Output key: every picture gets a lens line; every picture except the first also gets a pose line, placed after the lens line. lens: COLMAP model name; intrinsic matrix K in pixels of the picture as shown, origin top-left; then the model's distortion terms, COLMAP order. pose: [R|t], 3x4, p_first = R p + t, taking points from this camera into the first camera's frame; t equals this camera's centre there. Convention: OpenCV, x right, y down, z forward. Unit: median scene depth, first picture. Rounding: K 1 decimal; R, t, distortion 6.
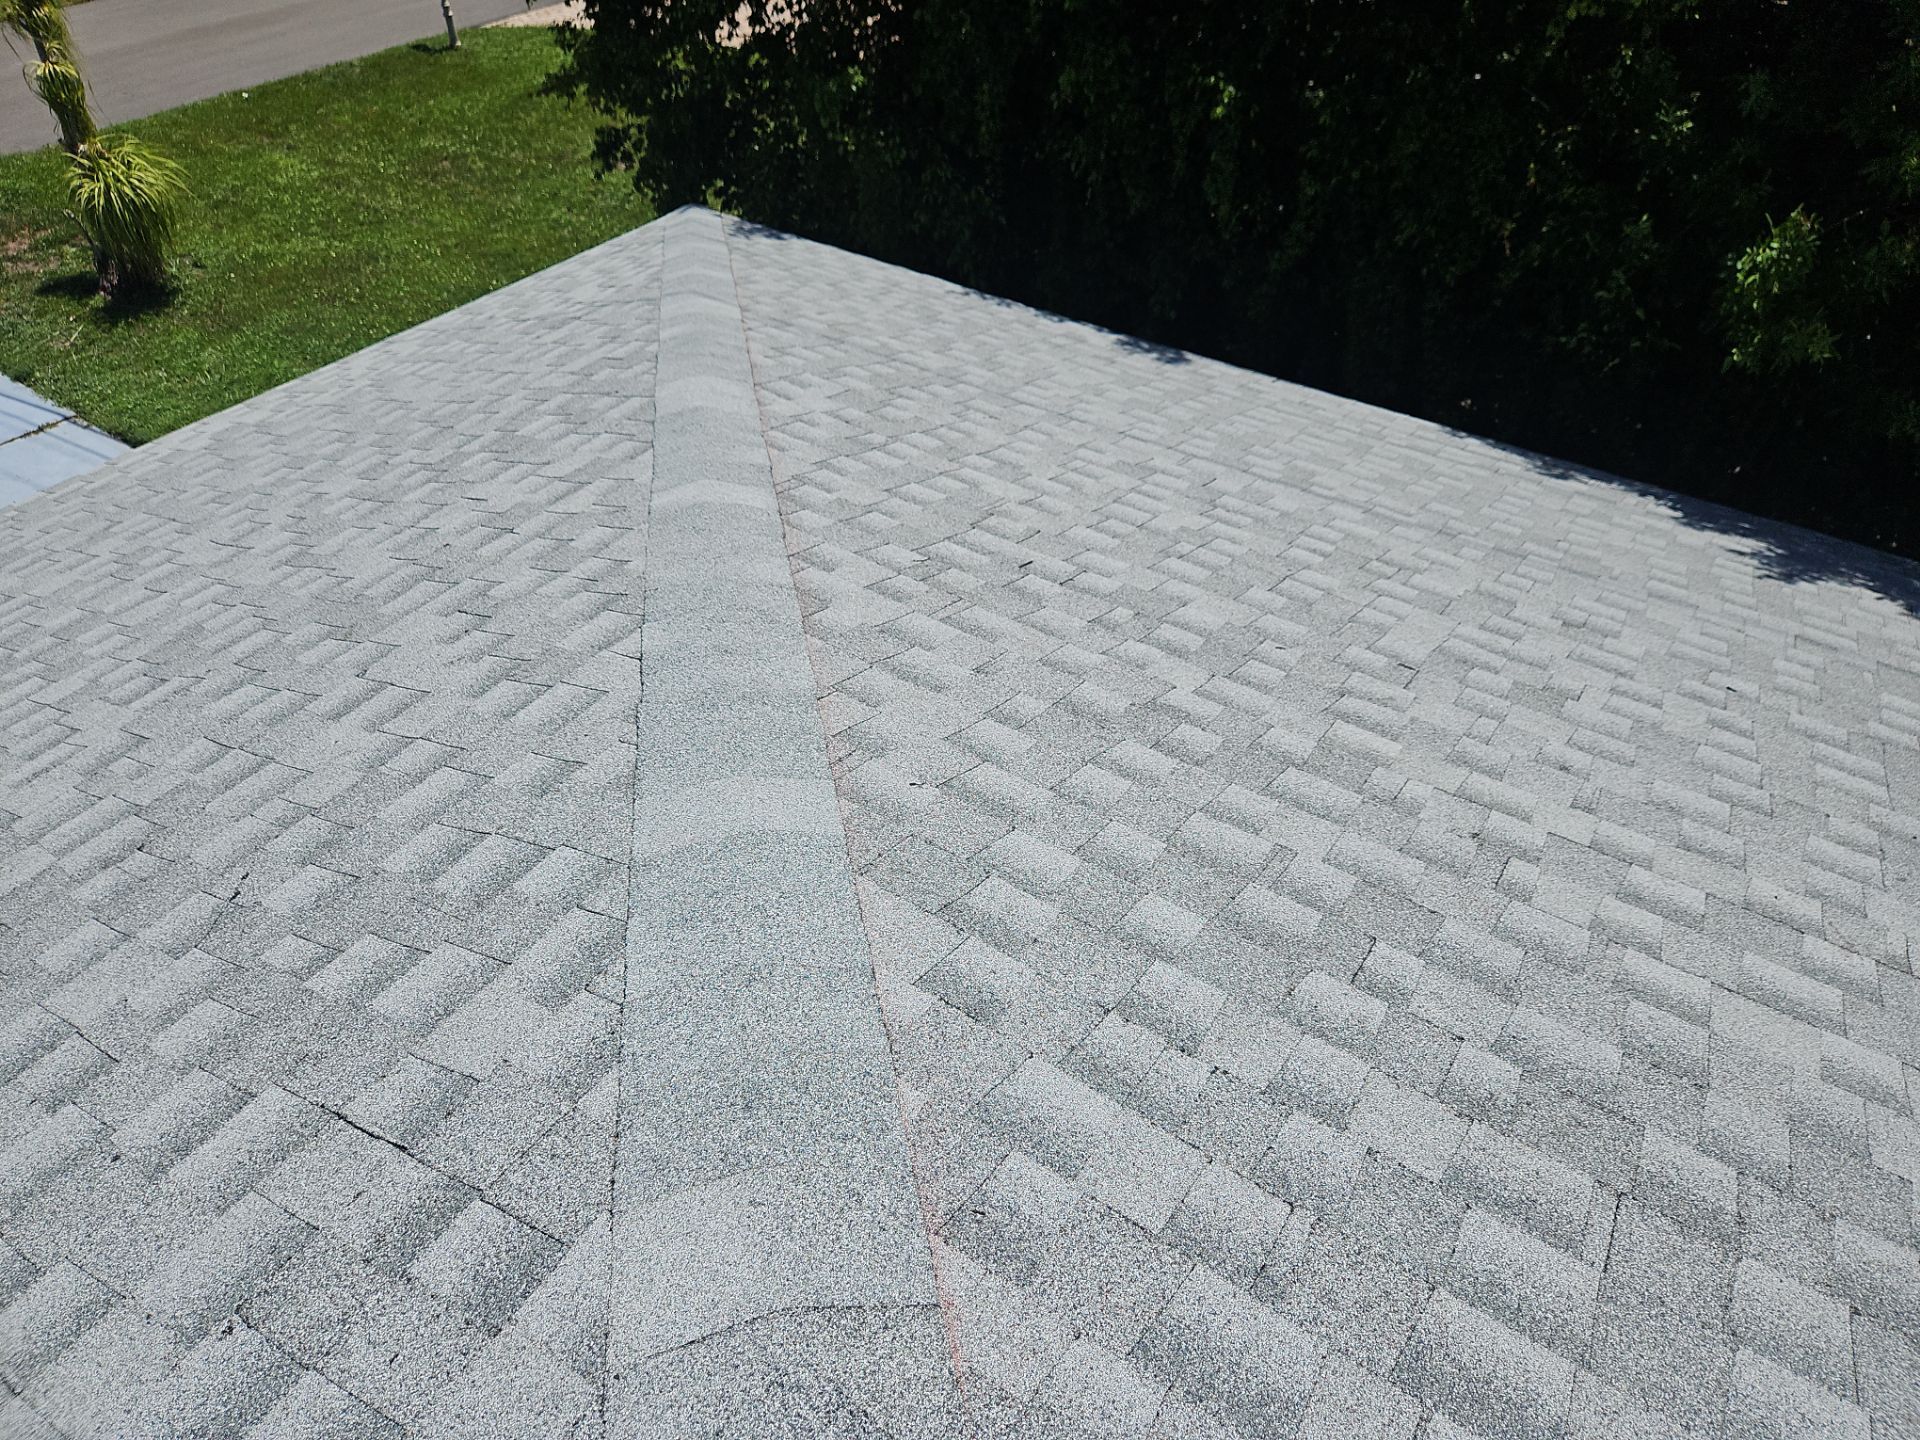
lens RADIAL K [[1297.4, 0, 987.7], [0, 1297.4, 712.4], [0, 0, 1]] dist [0.071773, -0.060747]
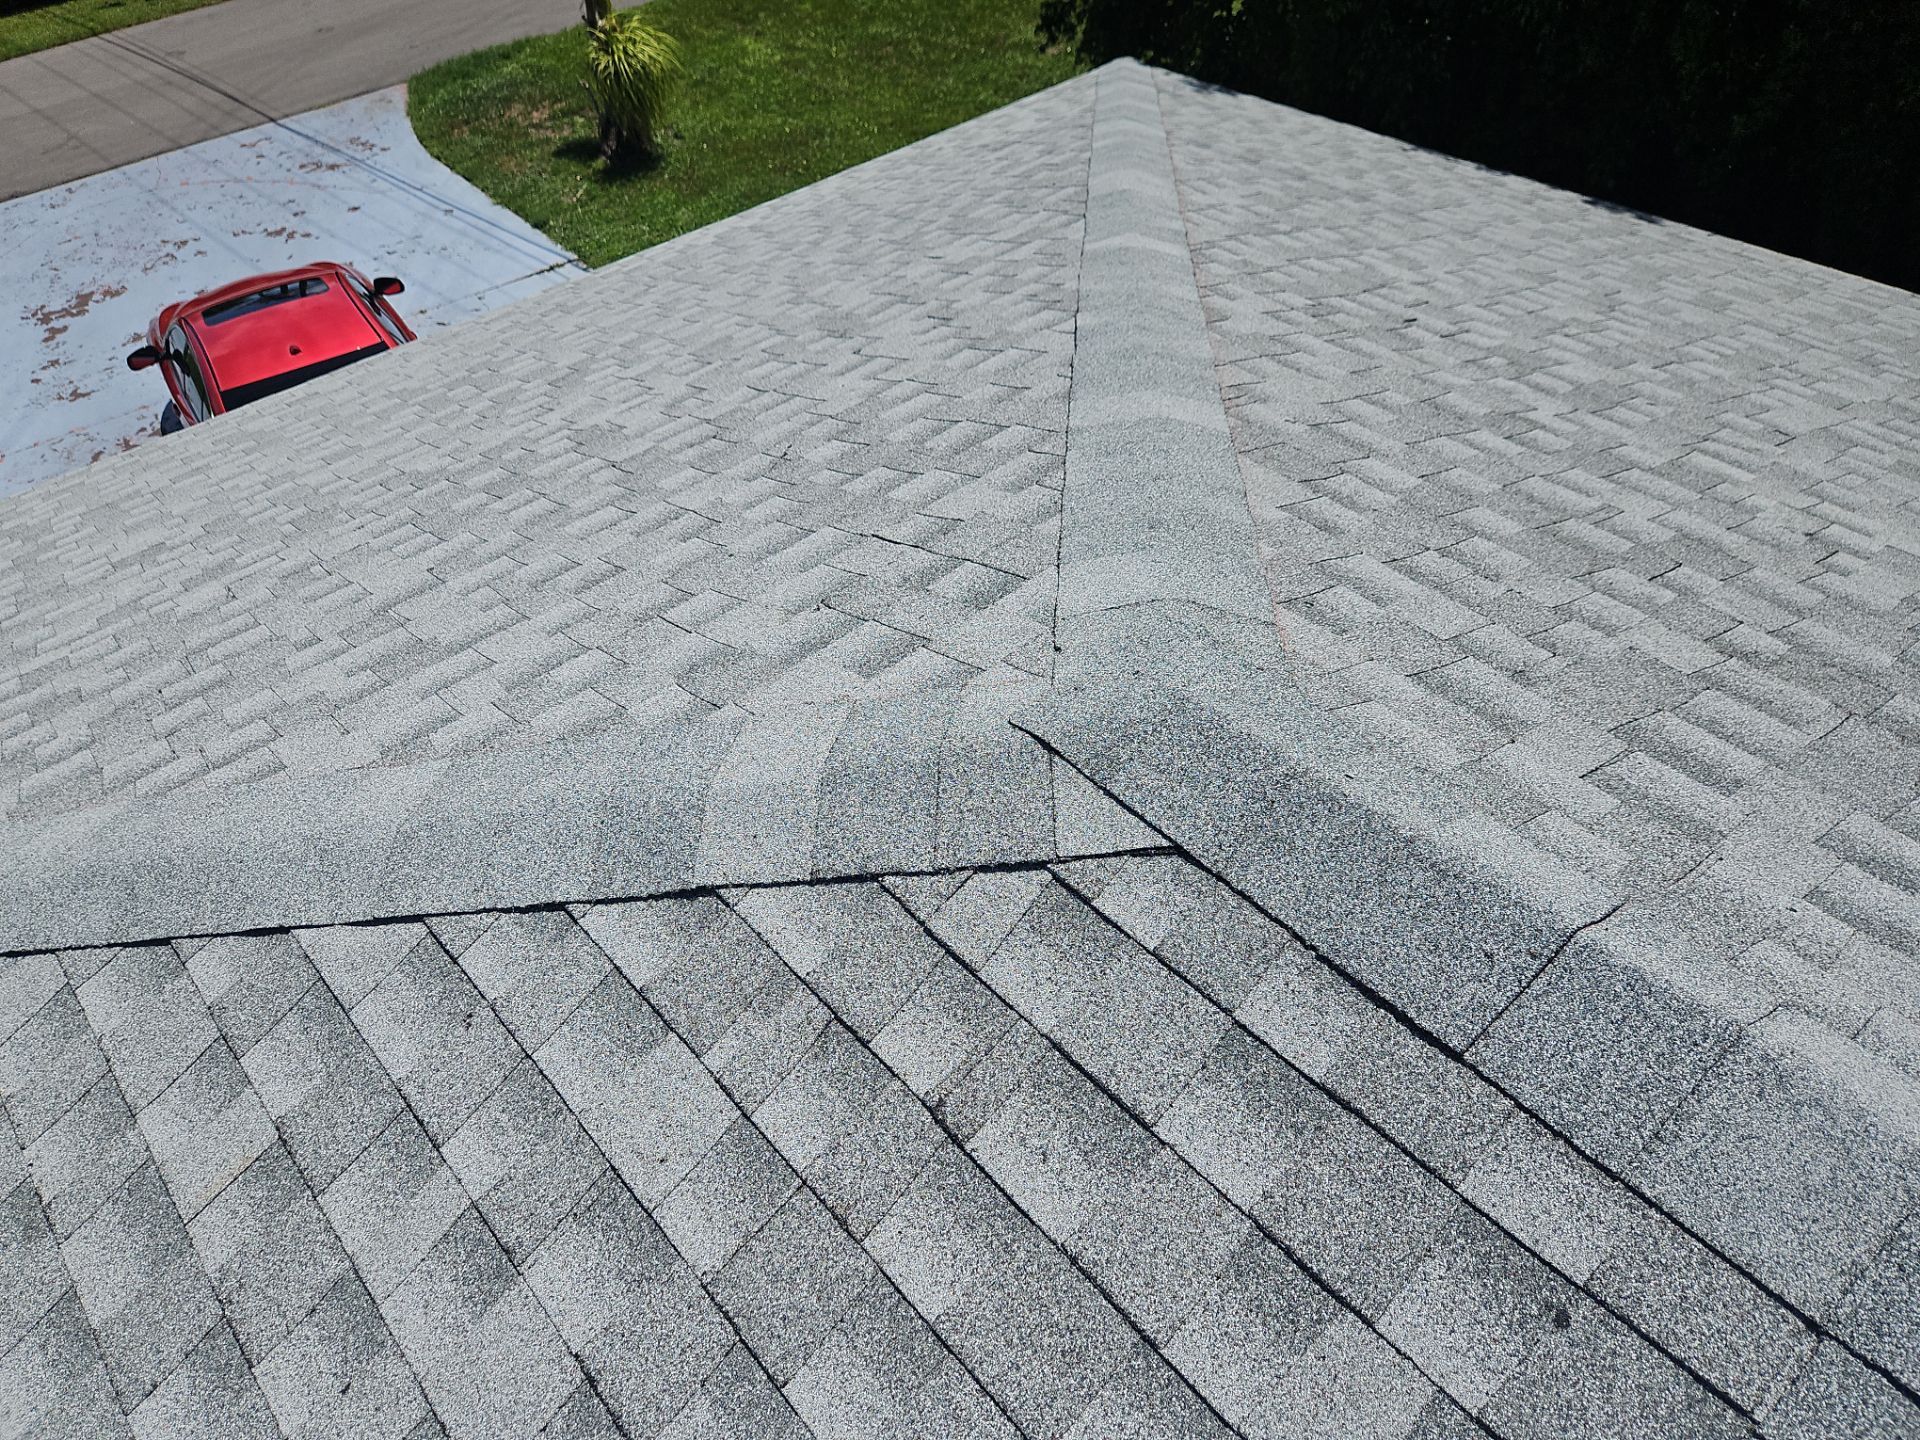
lens RADIAL K [[1297.4, 0, 945.8], [0, 1297.4, 748.9], [0, 0, 1]] dist [0.071773, -0.060747]
pose [[0.951696, 0.149420, -0.268234, 0.008641], [-0.128476, 0.987237, 0.094108, 0.193970], [0.278872, -0.055101, 0.958746, -0.197500]]
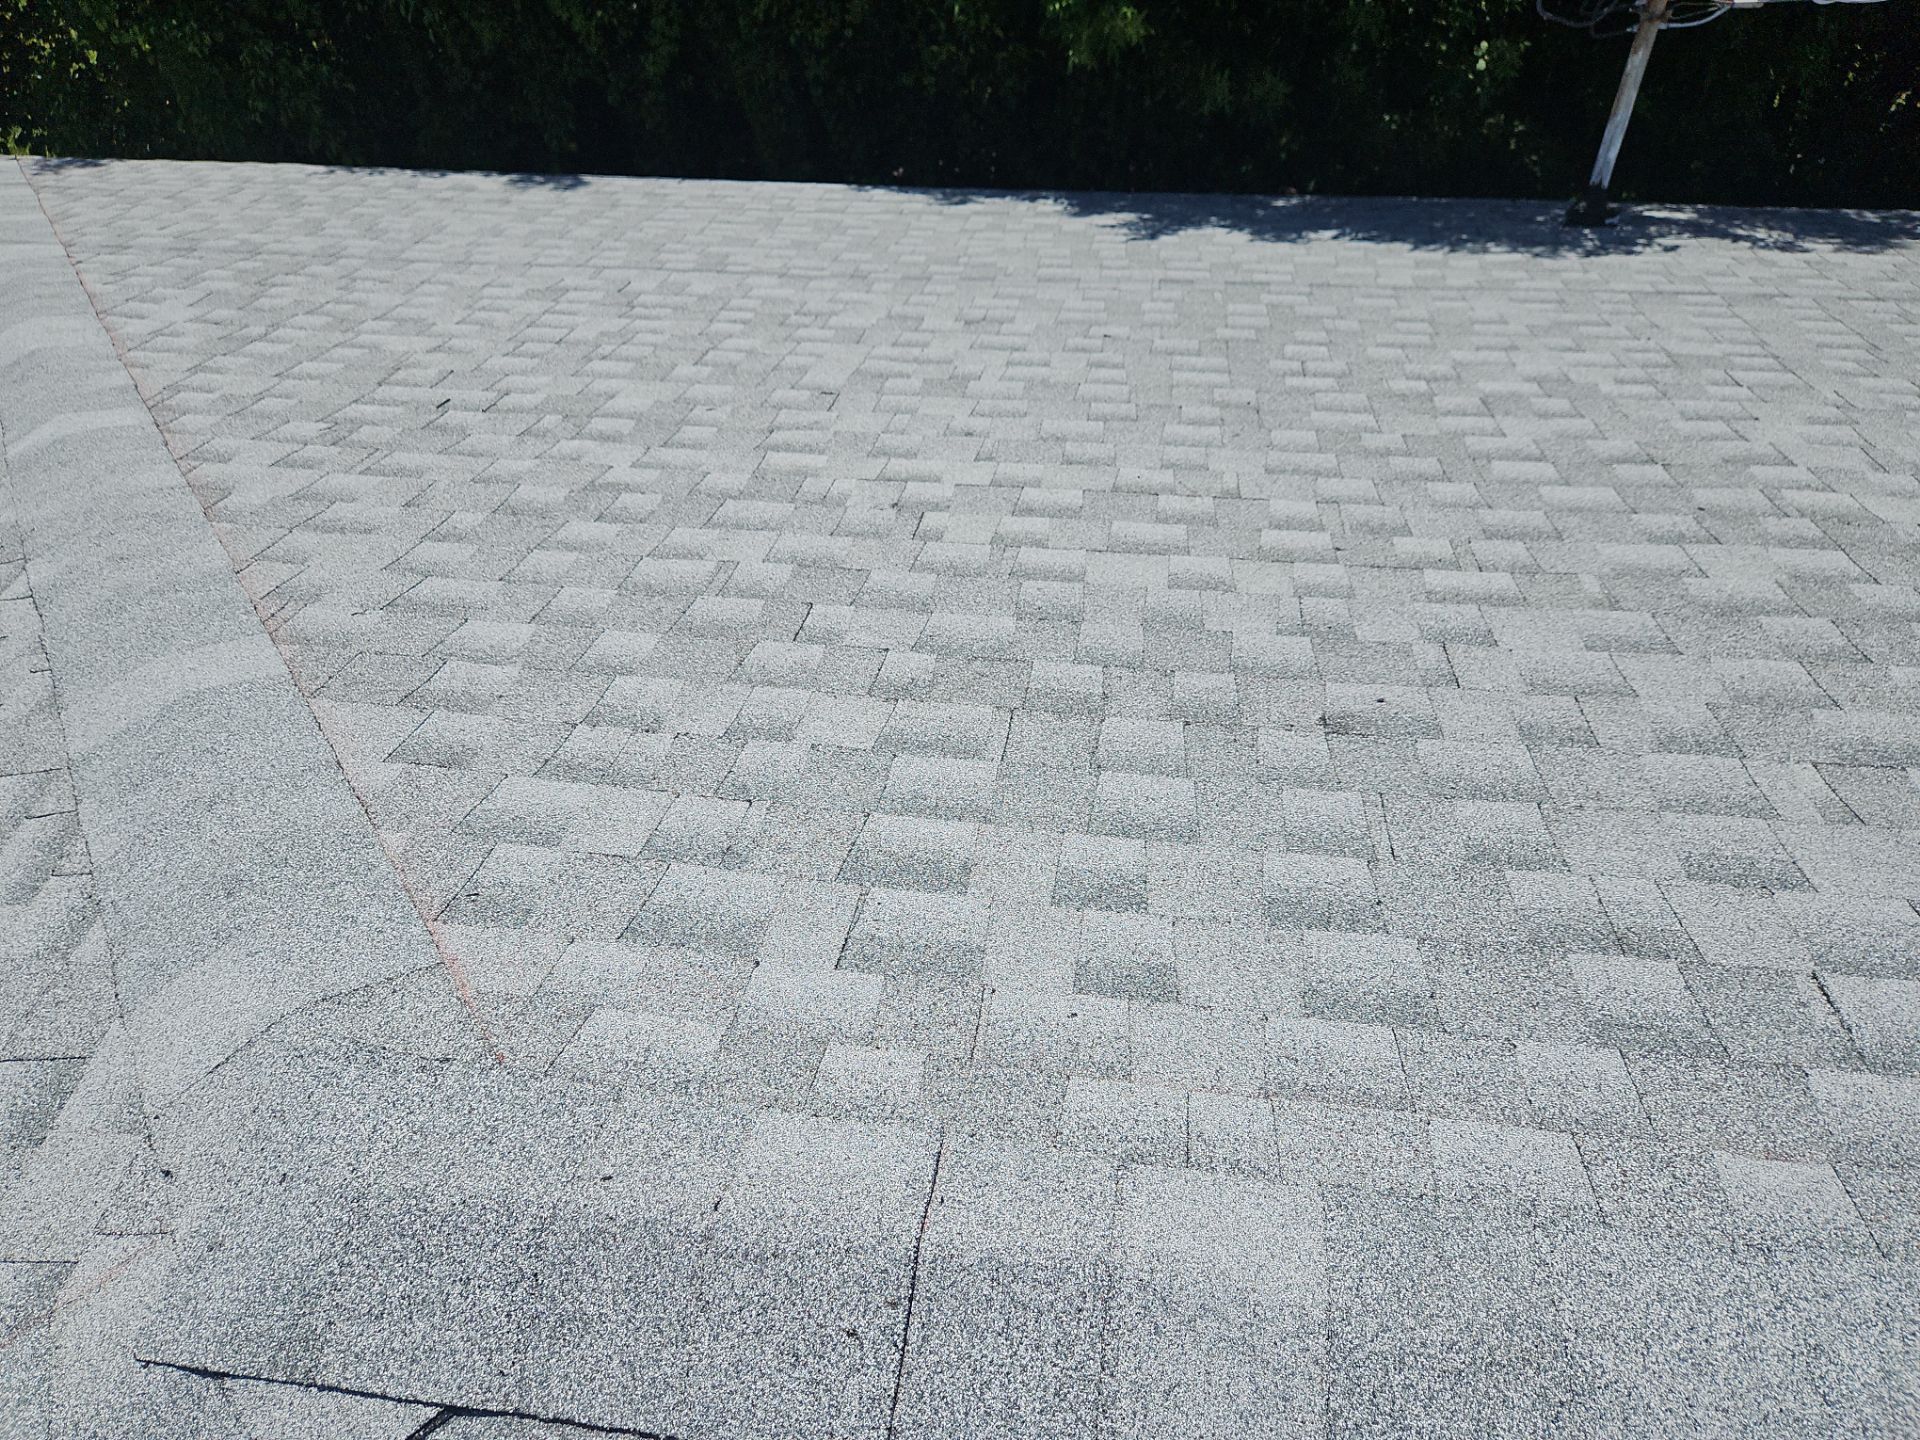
lens RADIAL K [[1297.4, 0, 934.9], [0, 1297.4, 742.7], [0, 0, 1]] dist [0.071773, -0.060747]
pose [[0.912779, -0.347427, 0.214779, 0.068630], [0.317581, 0.934340, 0.161715, 0.086222], [-0.256861, -0.079400, 0.963181, -0.080000]]
